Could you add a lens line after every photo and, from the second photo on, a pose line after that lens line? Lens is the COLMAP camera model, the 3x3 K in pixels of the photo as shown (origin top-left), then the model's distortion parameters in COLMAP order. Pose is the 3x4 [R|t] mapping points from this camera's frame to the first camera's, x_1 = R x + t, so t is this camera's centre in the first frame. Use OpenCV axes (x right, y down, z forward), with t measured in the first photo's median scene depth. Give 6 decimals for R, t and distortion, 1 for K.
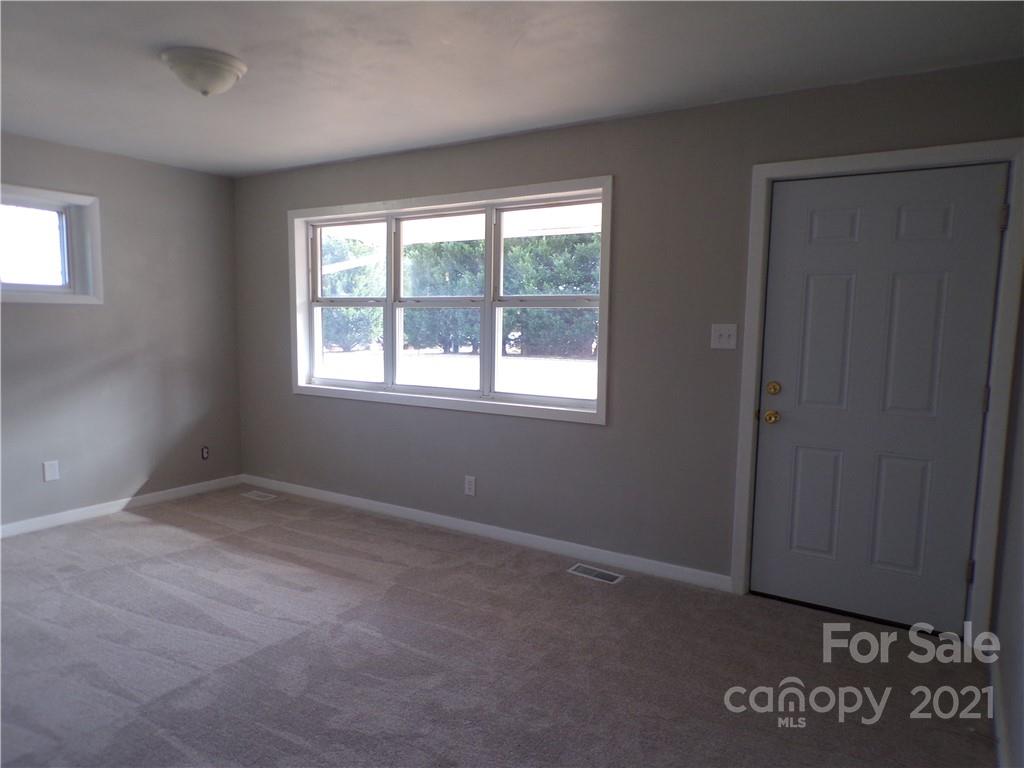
lens RADIAL K [[692.4, 0, 512.5], [0, 692.4, 394.0], [0, 0, 1]] dist [-0.002049, 0.004478]
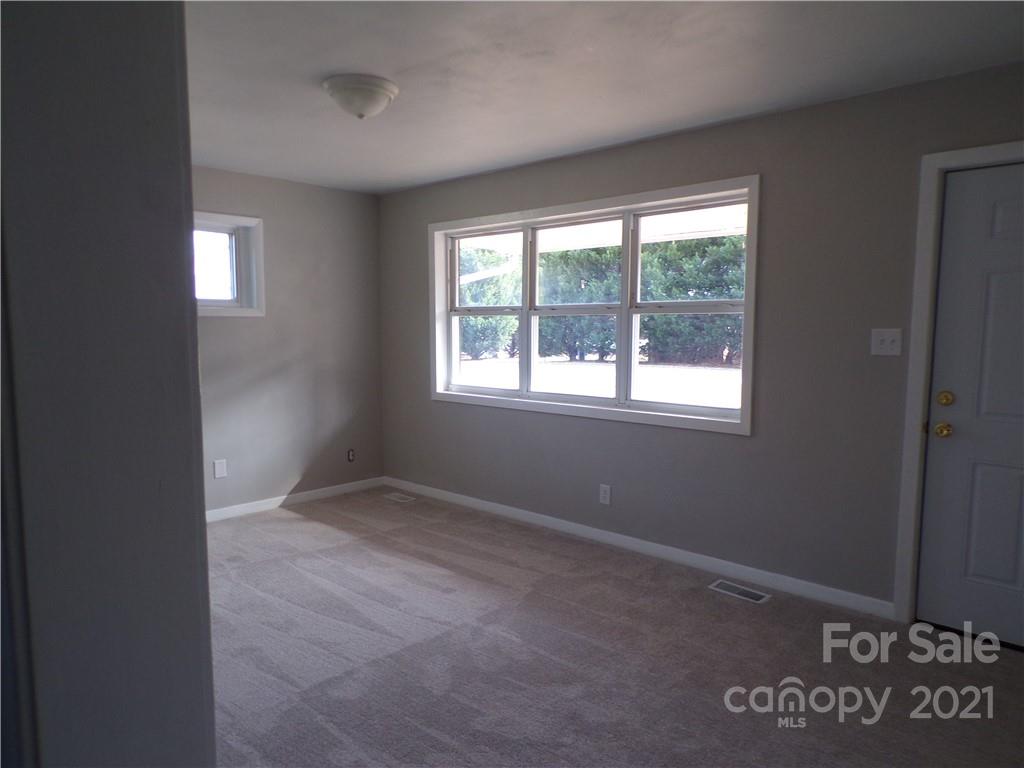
lens RADIAL K [[692.4, 0, 512.5], [0, 692.4, 394.0], [0, 0, 1]] dist [-0.002049, 0.004478]
pose [[0.983969, 0.006375, -0.178225, -0.018328], [-0.008340, 0.999912, -0.010276, 0.000040], [0.178144, 0.011598, 0.983936, 0.001778]]
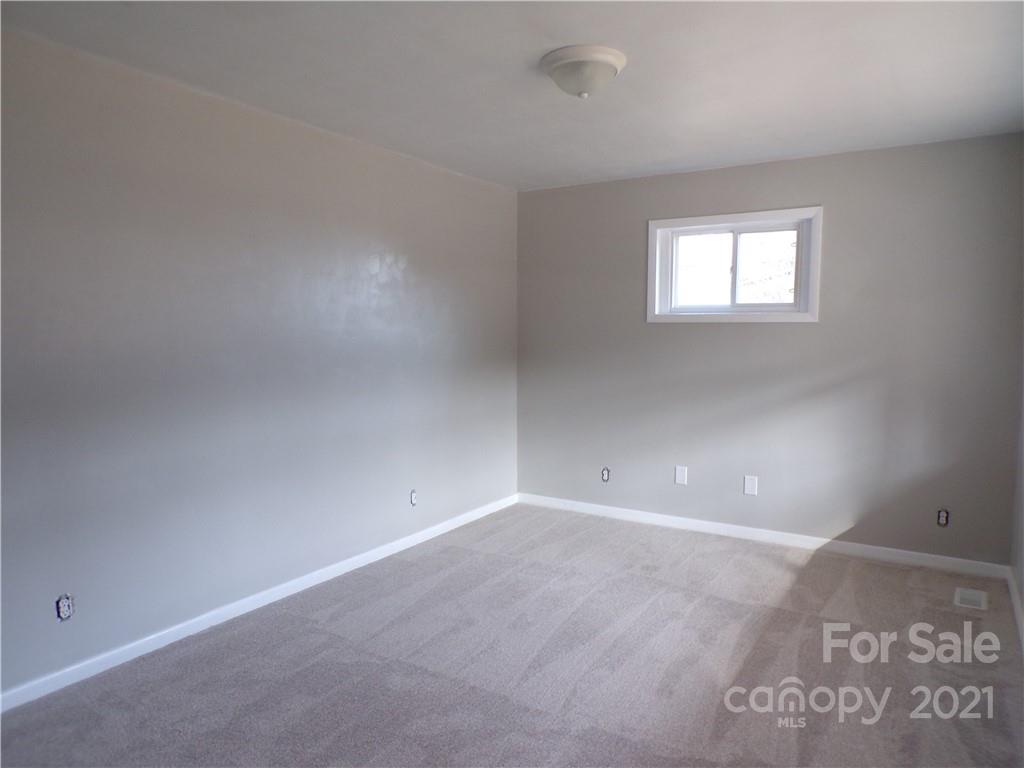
lens RADIAL K [[692.4, 0, 512.5], [0, 692.4, 394.0], [0, 0, 1]] dist [-0.002049, 0.004478]
pose [[0.031370, 0.089380, -0.995503, 0.388735], [-0.116371, 0.989547, 0.085178, -0.080828], [0.992710, 0.113176, 0.041444, 0.692038]]
